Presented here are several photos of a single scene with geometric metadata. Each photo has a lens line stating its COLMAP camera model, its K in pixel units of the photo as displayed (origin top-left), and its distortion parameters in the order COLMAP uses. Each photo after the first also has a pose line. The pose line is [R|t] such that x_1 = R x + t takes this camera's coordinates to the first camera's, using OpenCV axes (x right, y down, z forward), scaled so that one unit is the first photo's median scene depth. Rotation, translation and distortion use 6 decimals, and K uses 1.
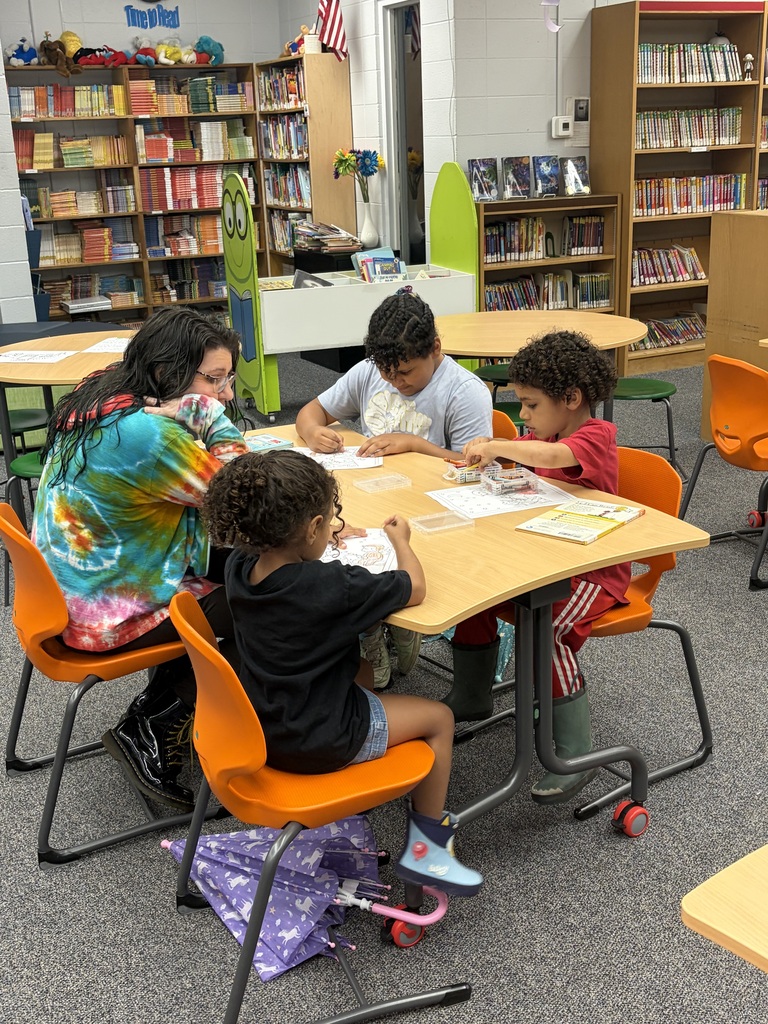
lens RADIAL K [[1245.0, 0, 387.5], [0, 1245.0, 515.2], [0, 0, 1]] dist [0.031061, 0.000000]
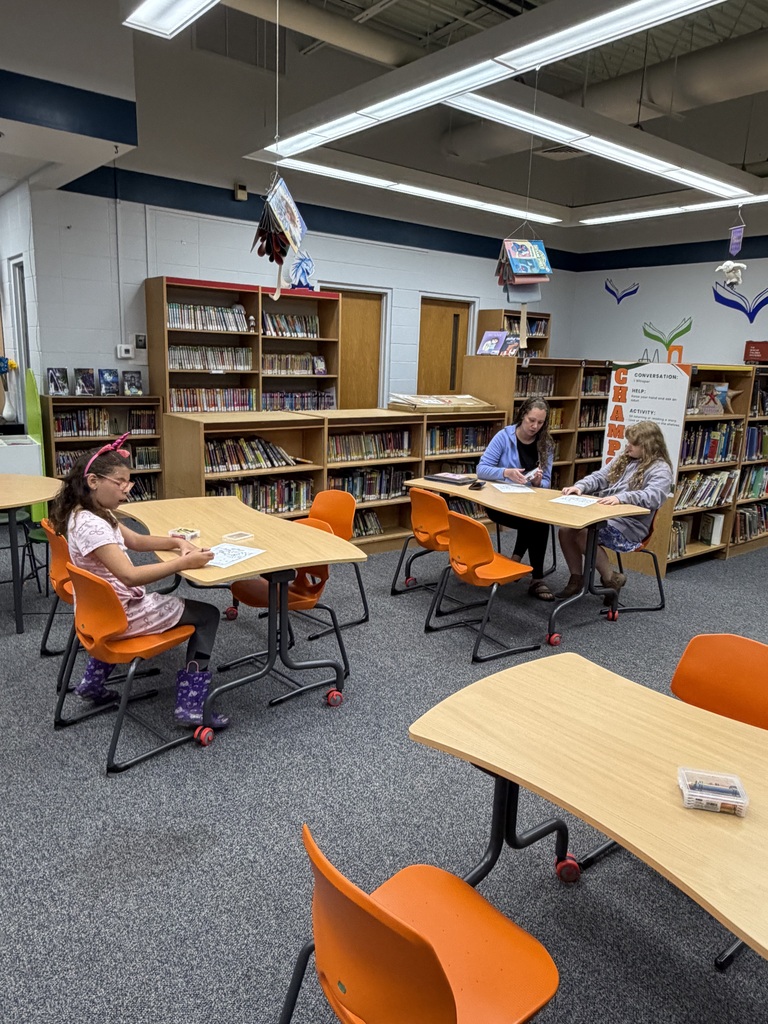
lens RADIAL K [[719.1, 0, 387.5], [0, 719.1, 520.5], [0, 0, 1]] dist [0.006469, 0.003374]
pose [[0.976798, 0.020013, 0.213224, 0.268723], [-0.003787, 0.997083, -0.076237, -0.037633], [-0.214128, 0.073661, 0.974024, 0.085512]]
